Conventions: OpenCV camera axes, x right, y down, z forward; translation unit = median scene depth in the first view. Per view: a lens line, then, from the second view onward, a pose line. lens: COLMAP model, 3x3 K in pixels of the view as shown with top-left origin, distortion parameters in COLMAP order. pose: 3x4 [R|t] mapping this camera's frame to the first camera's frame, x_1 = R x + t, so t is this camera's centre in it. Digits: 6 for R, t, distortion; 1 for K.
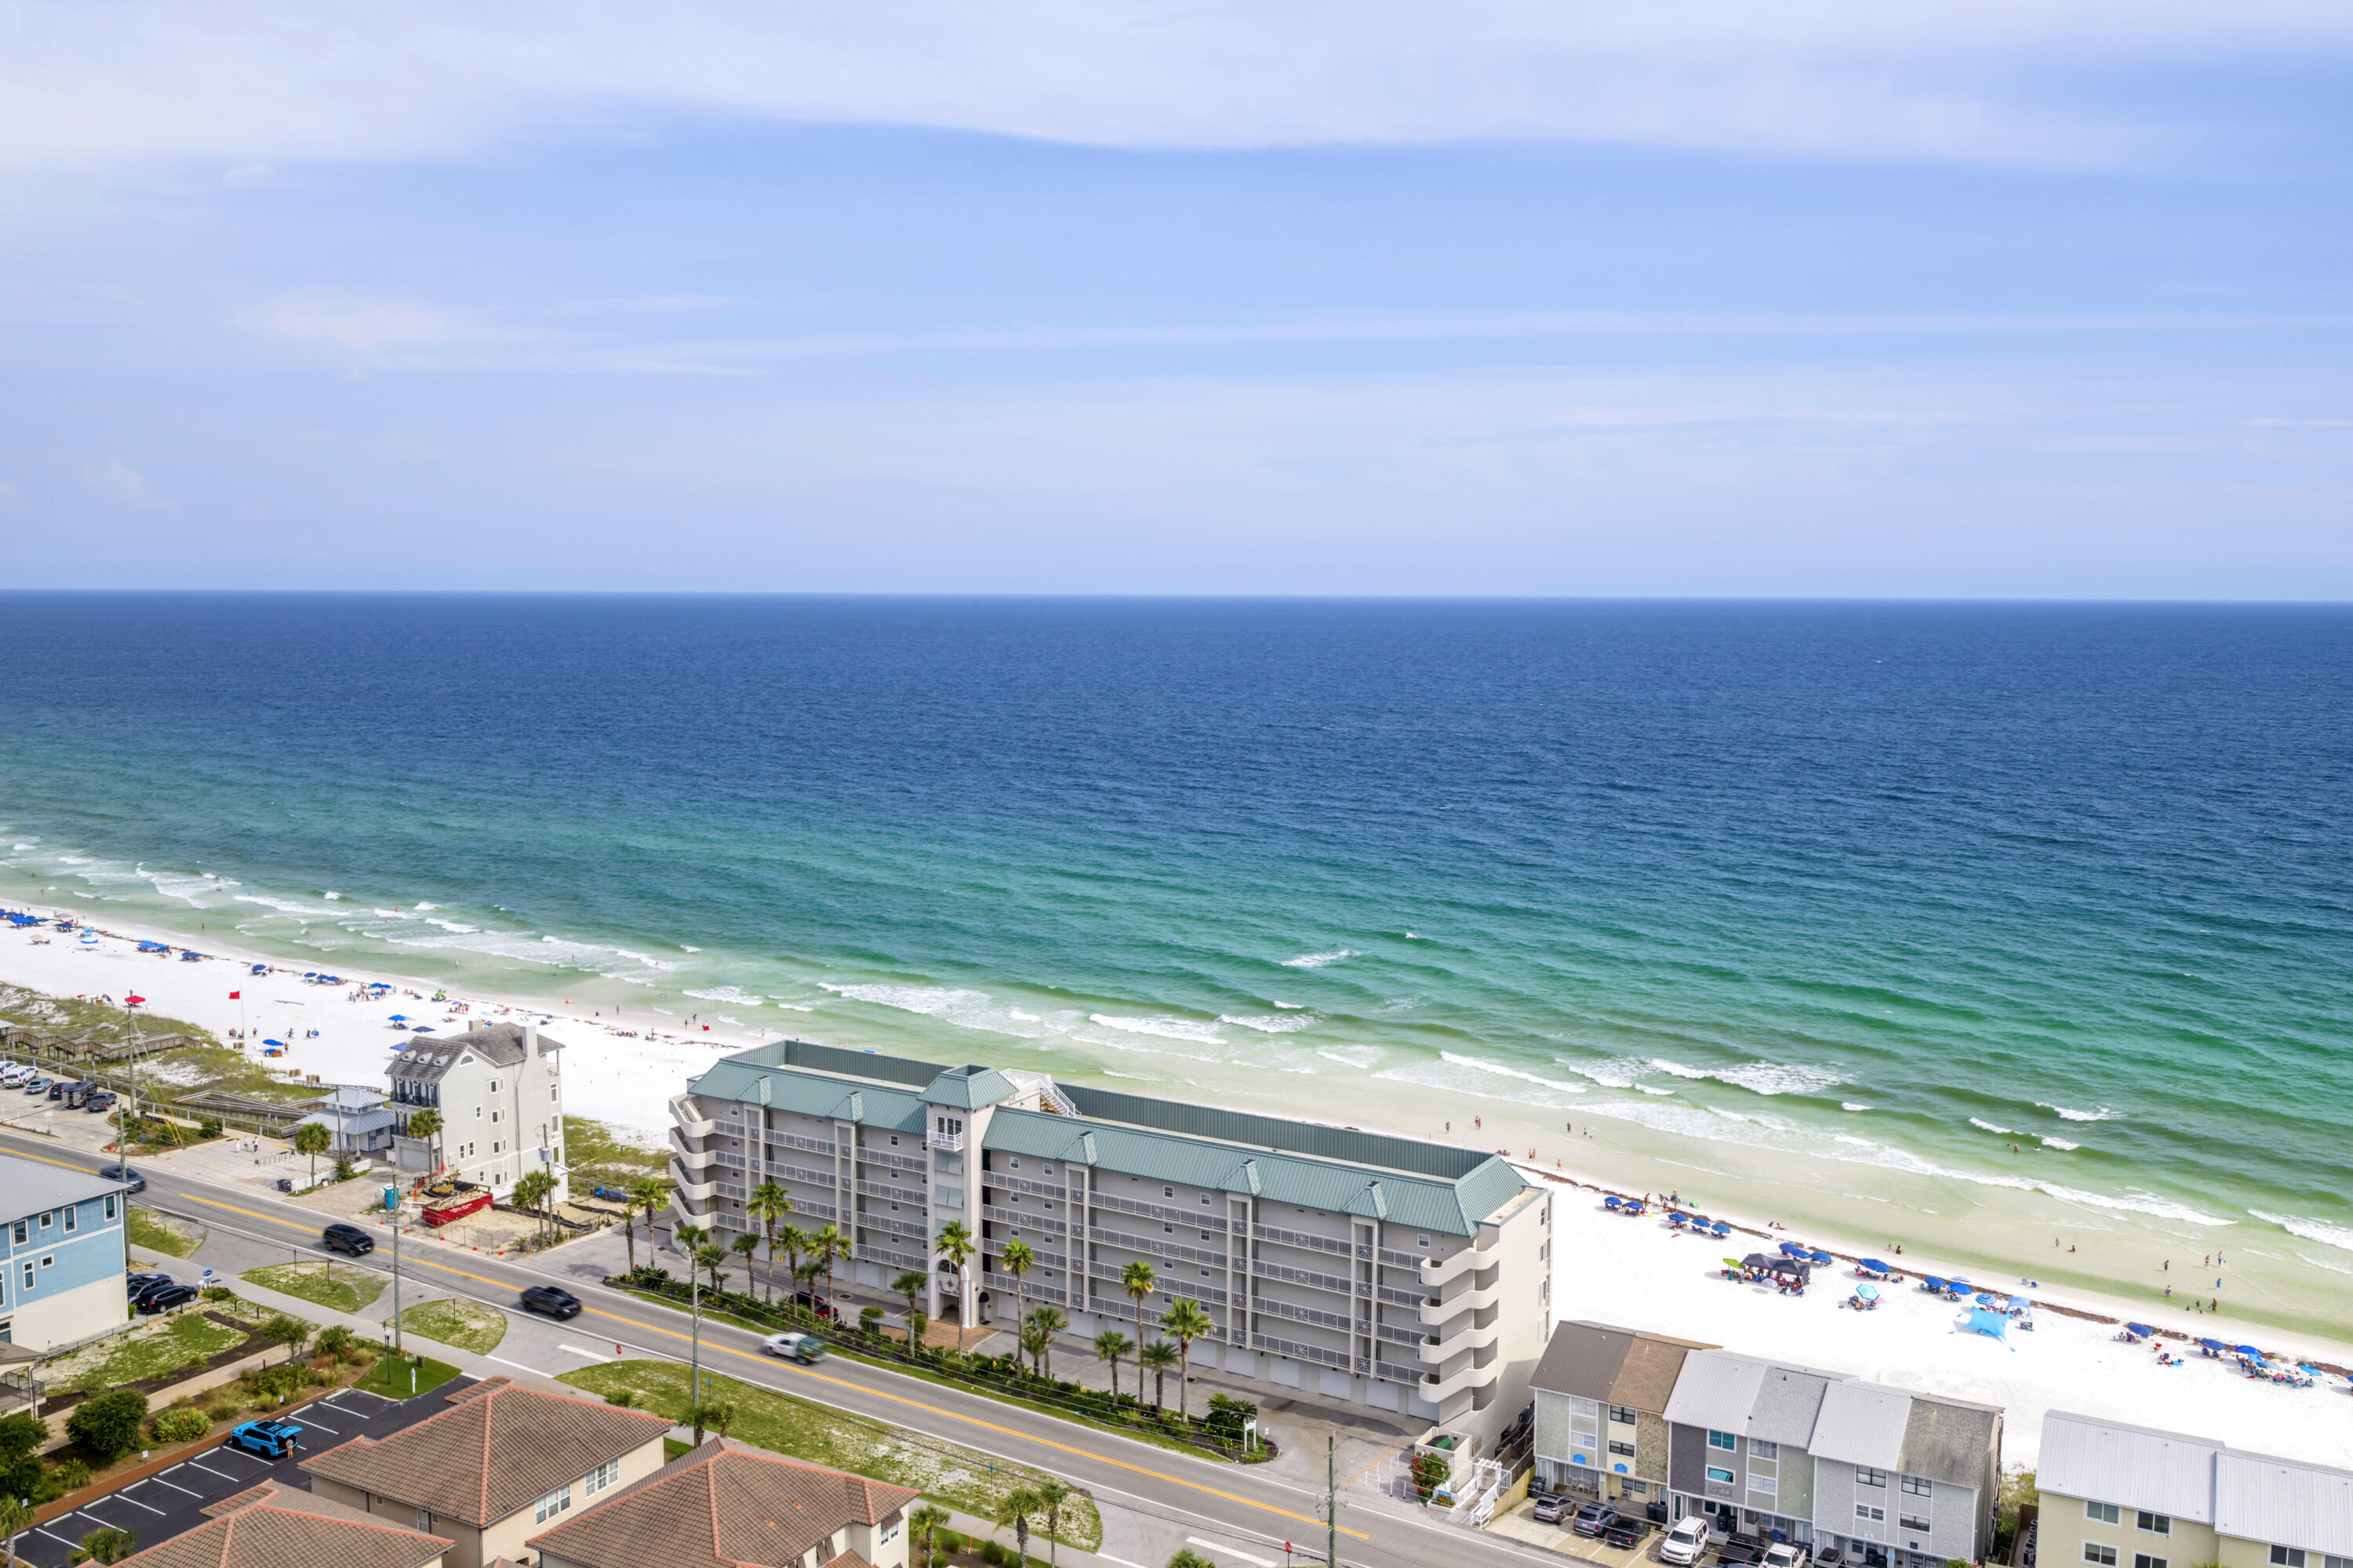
lens RADIAL K [[1926.9, 0, 1176.5], [0, 1926.9, 784.0], [0, 0, 1]] dist [0.005202, -0.001944]
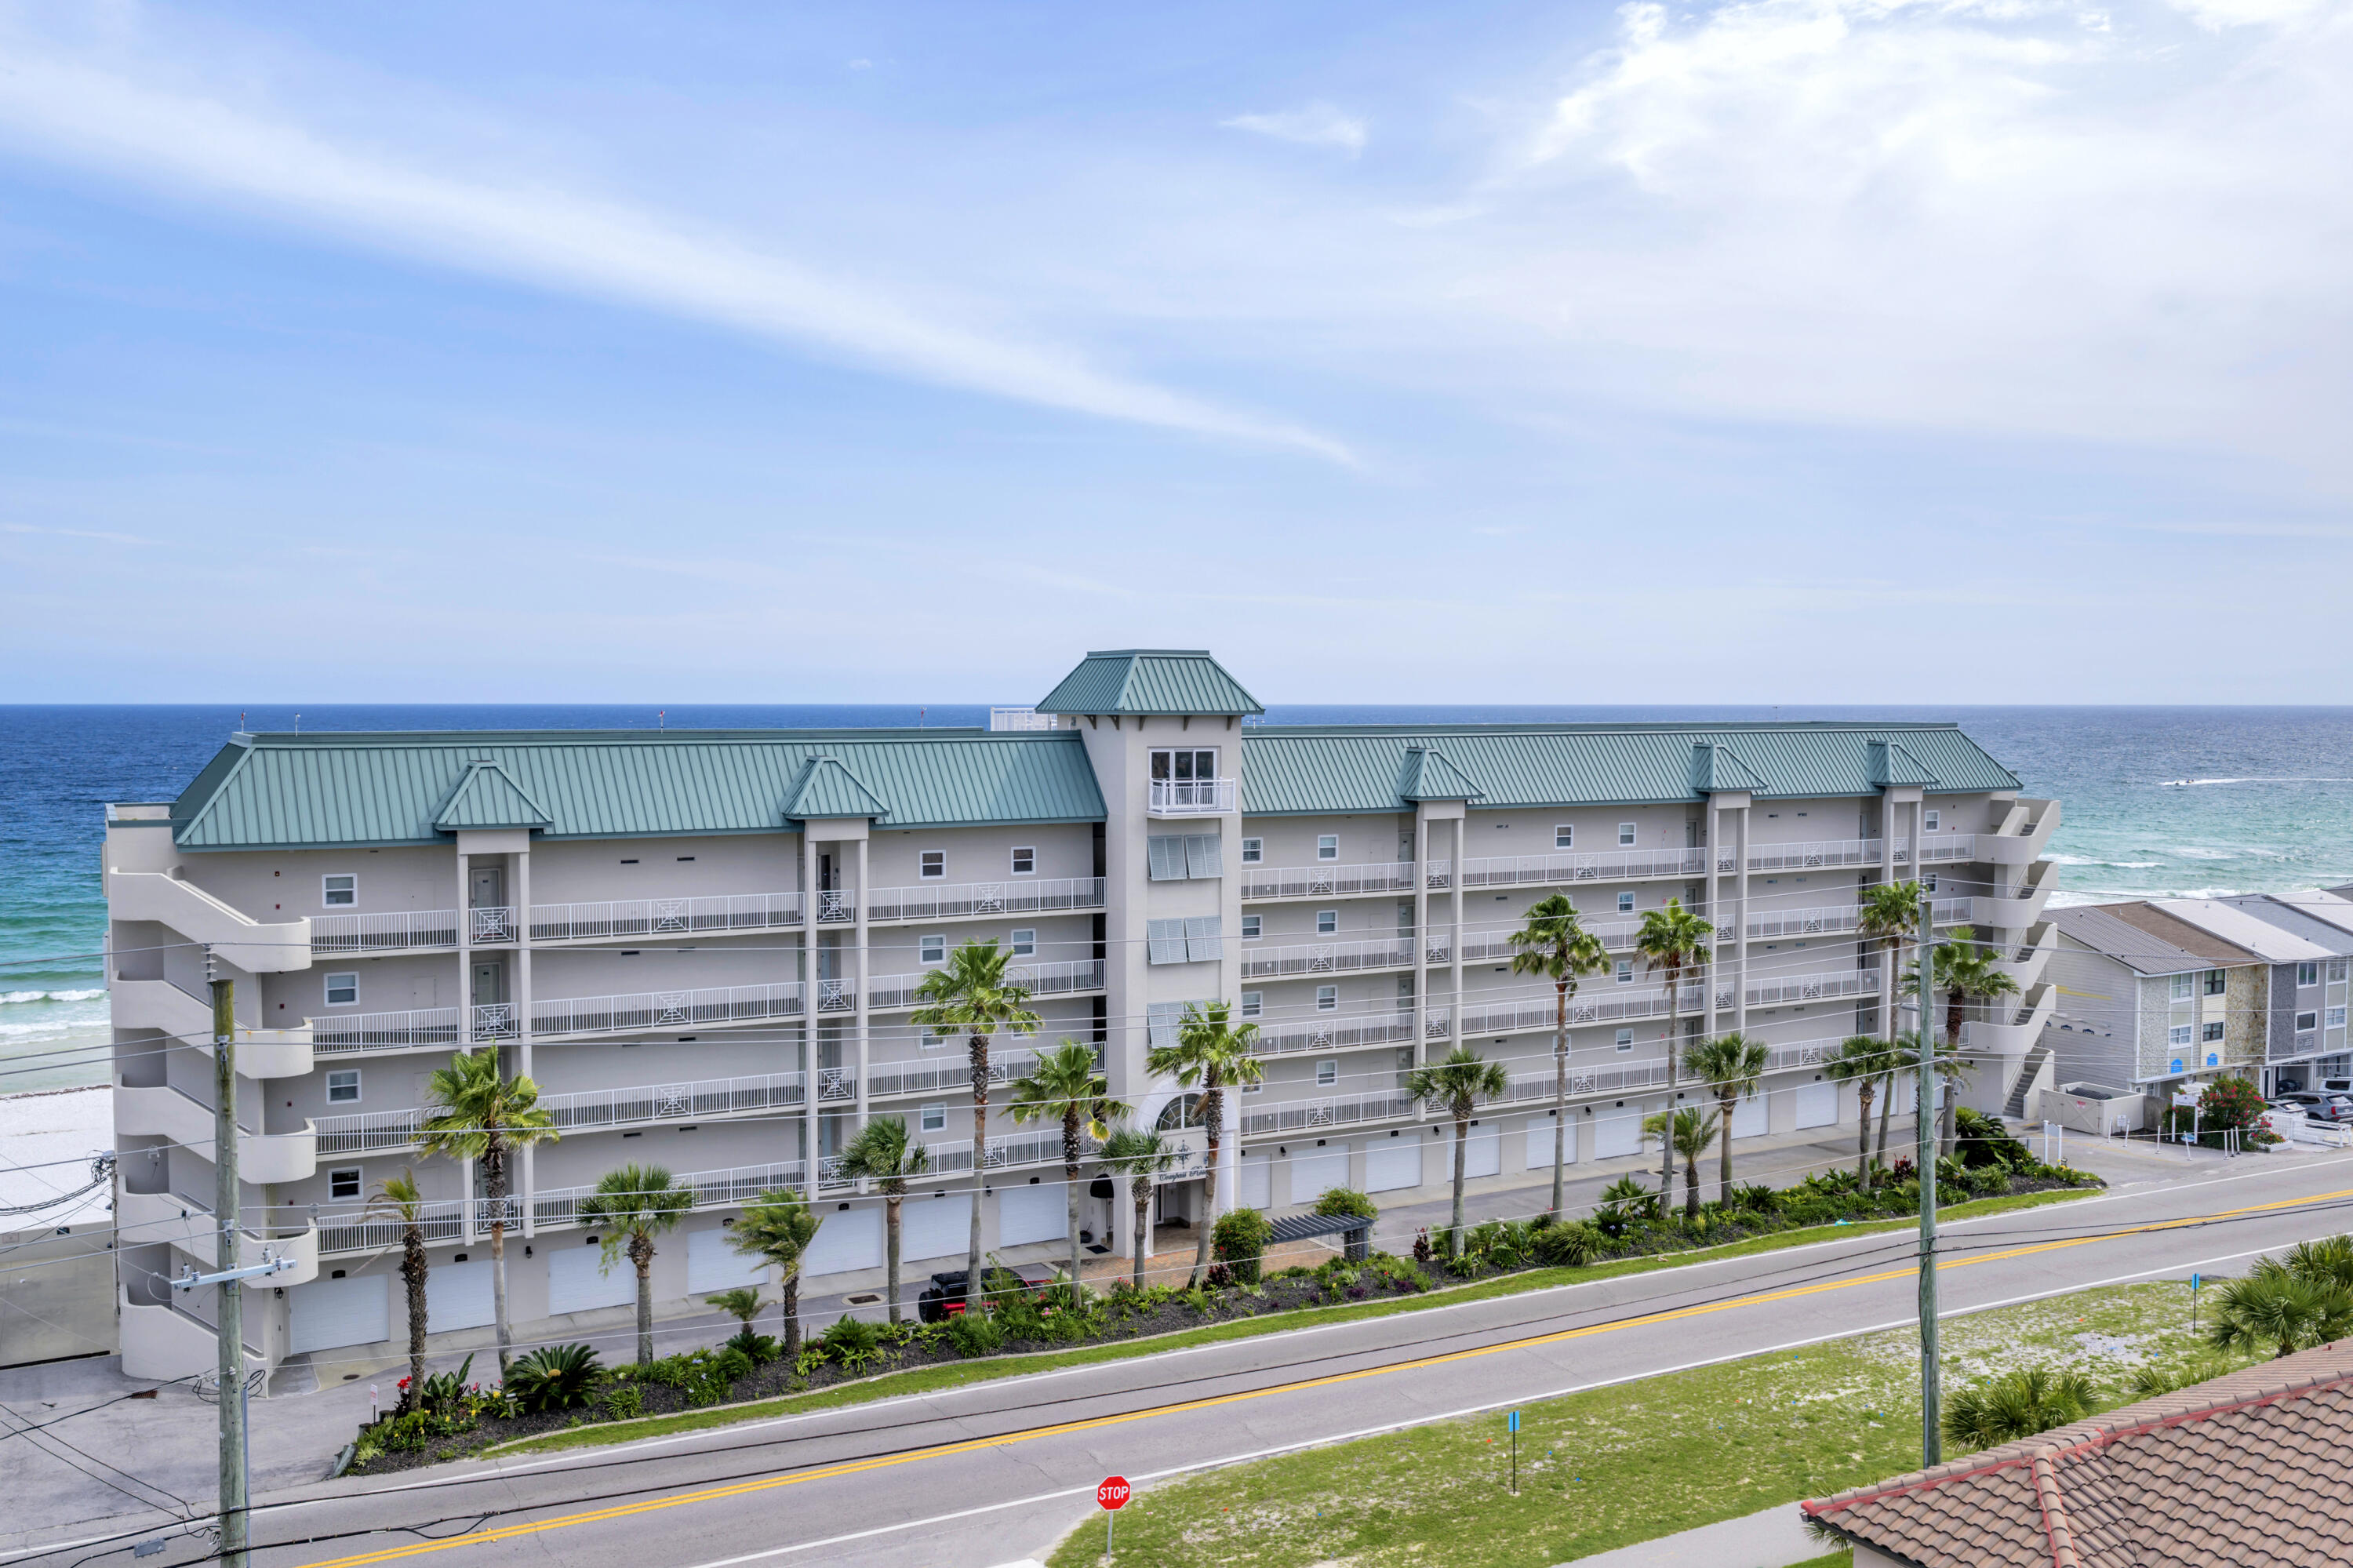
lens RADIAL K [[1926.9, 0, 1176.5], [0, 1926.9, 784.0], [0, 0, 1]] dist [0.005202, -0.001944]
pose [[0.505040, -0.037669, 0.862273, -0.487419], [0.090326, 0.995868, -0.009400, 0.187693], [-0.858356, 0.082633, 0.506356, 0.802886]]
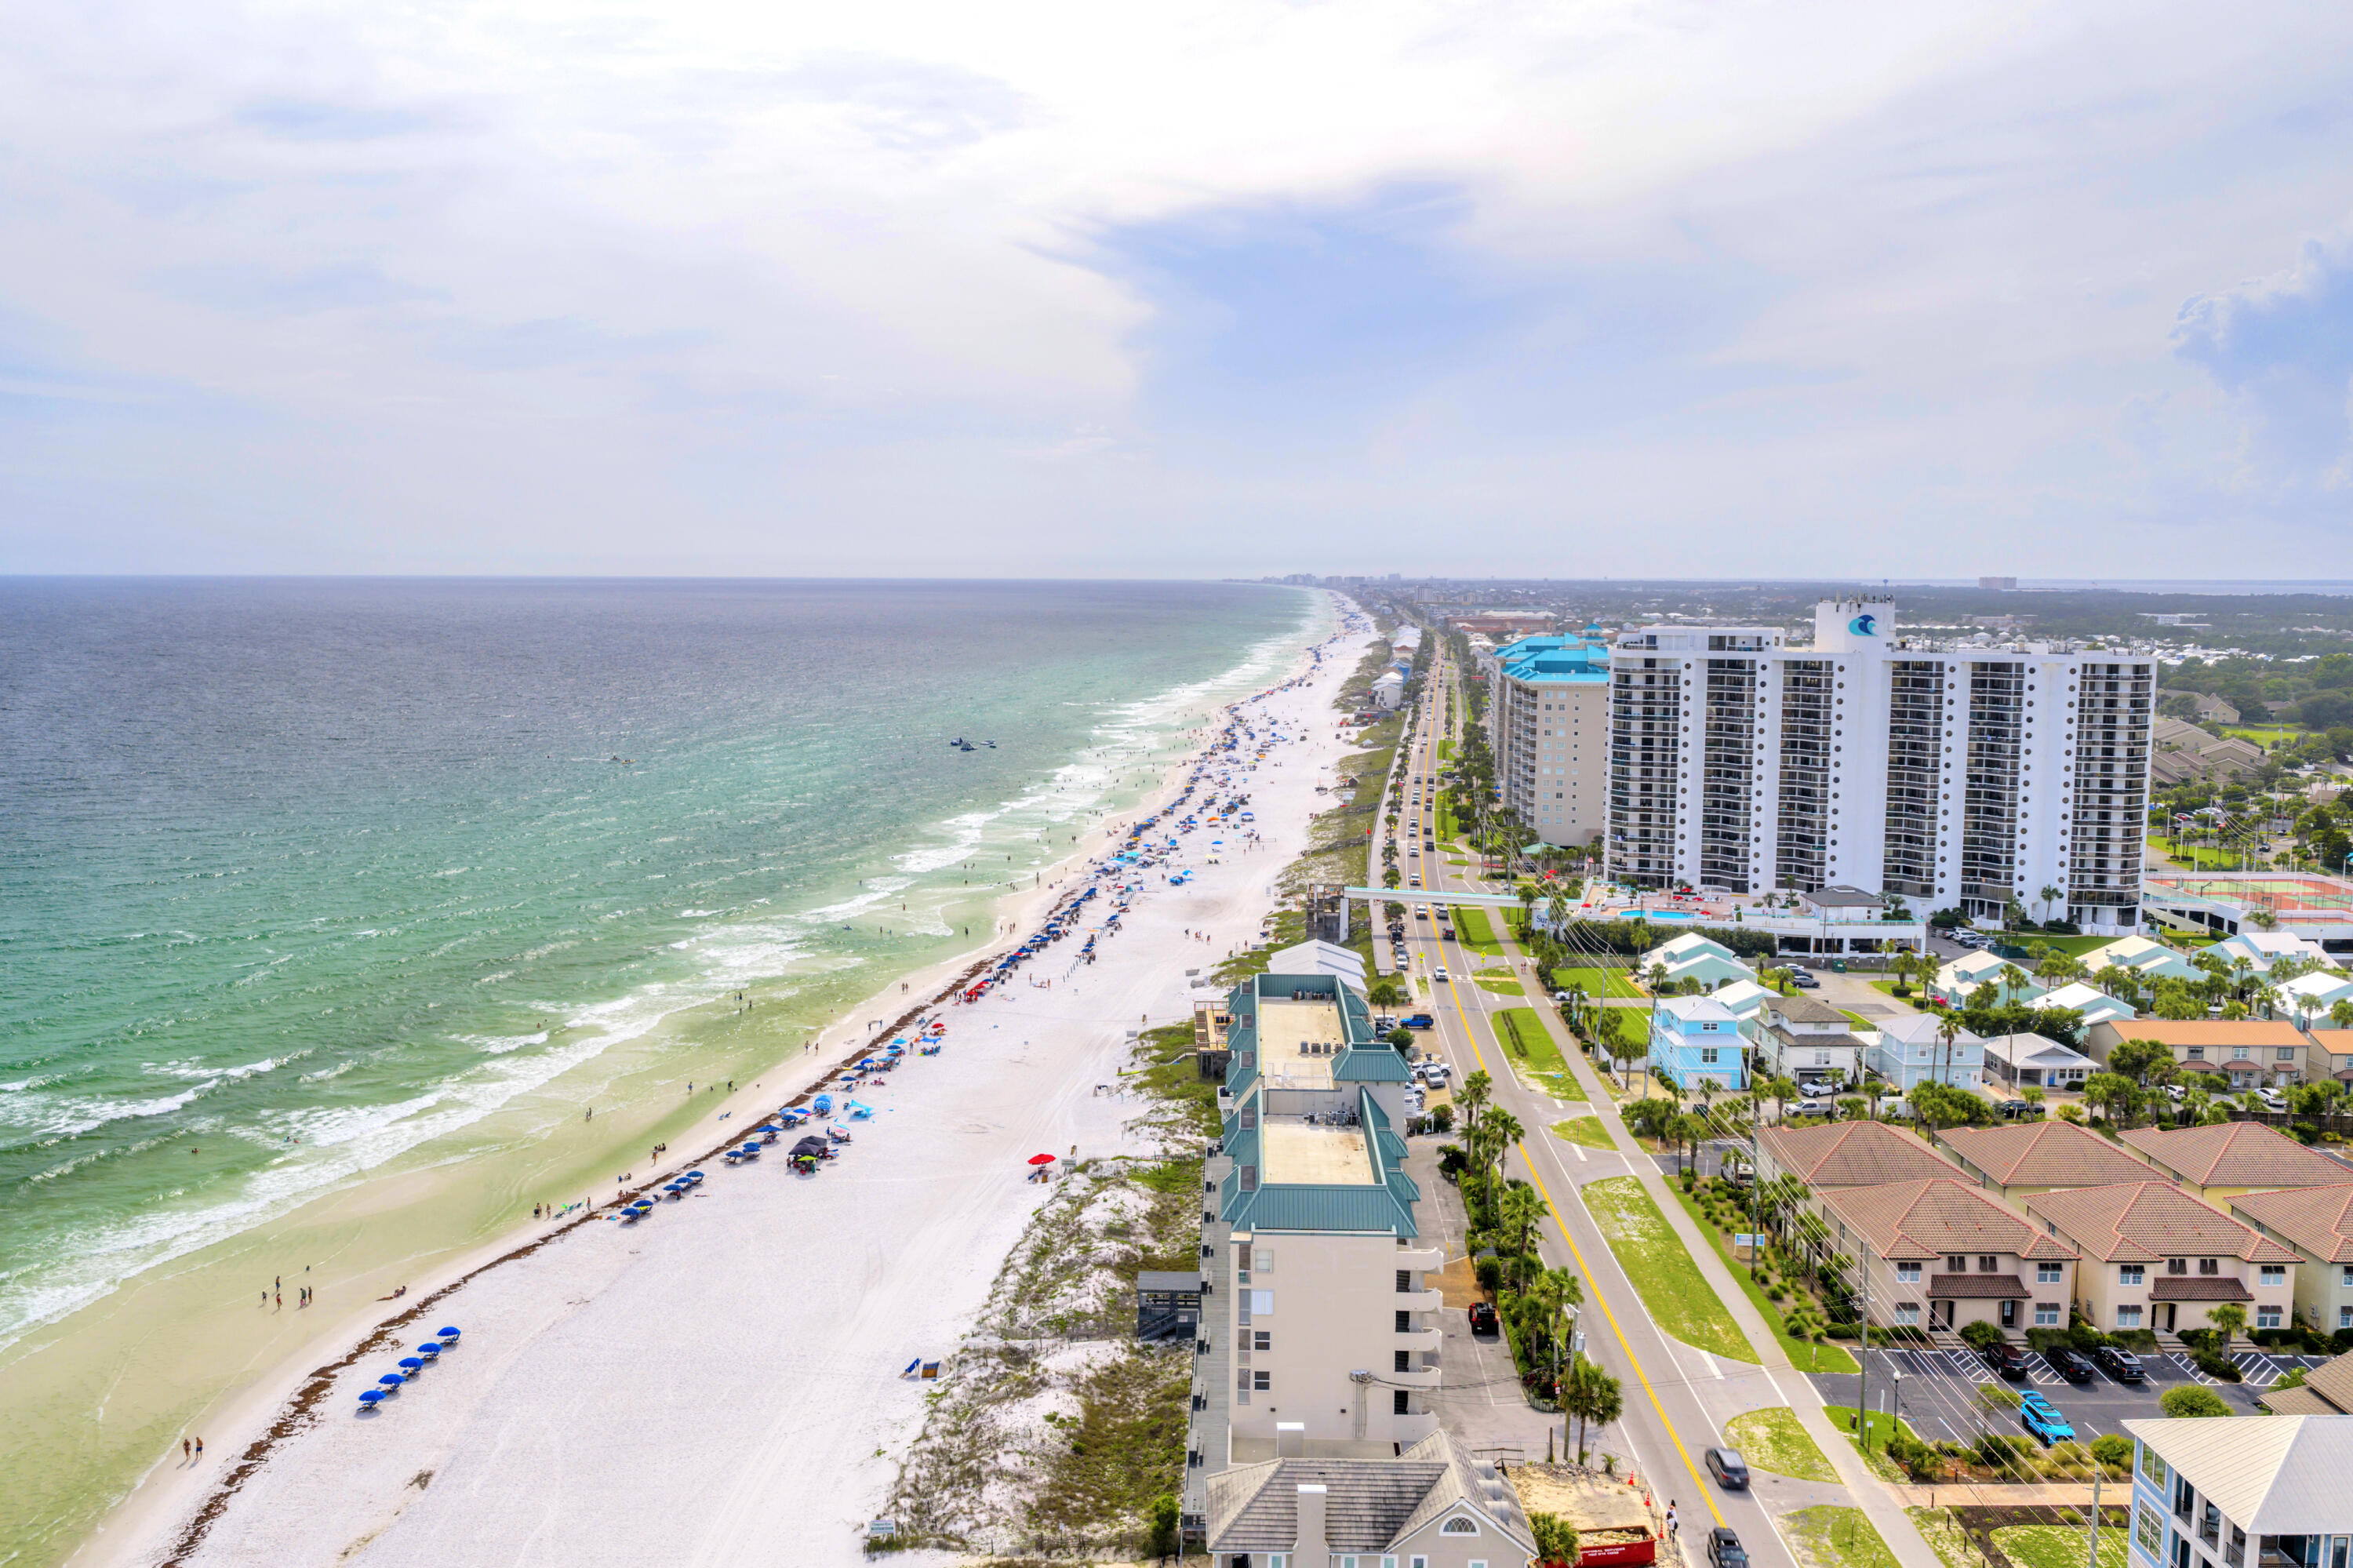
lens RADIAL K [[1937.6, 0, 1176.5], [0, 1937.6, 784.0], [0, 0, 1]] dist [0.020557, -0.041761]
pose [[-0.478485, -0.099226, 0.872472, -0.962761], [0.082461, 0.984126, 0.157149, -0.159815], [-0.874215, 0.147138, -0.462707, 1.582479]]
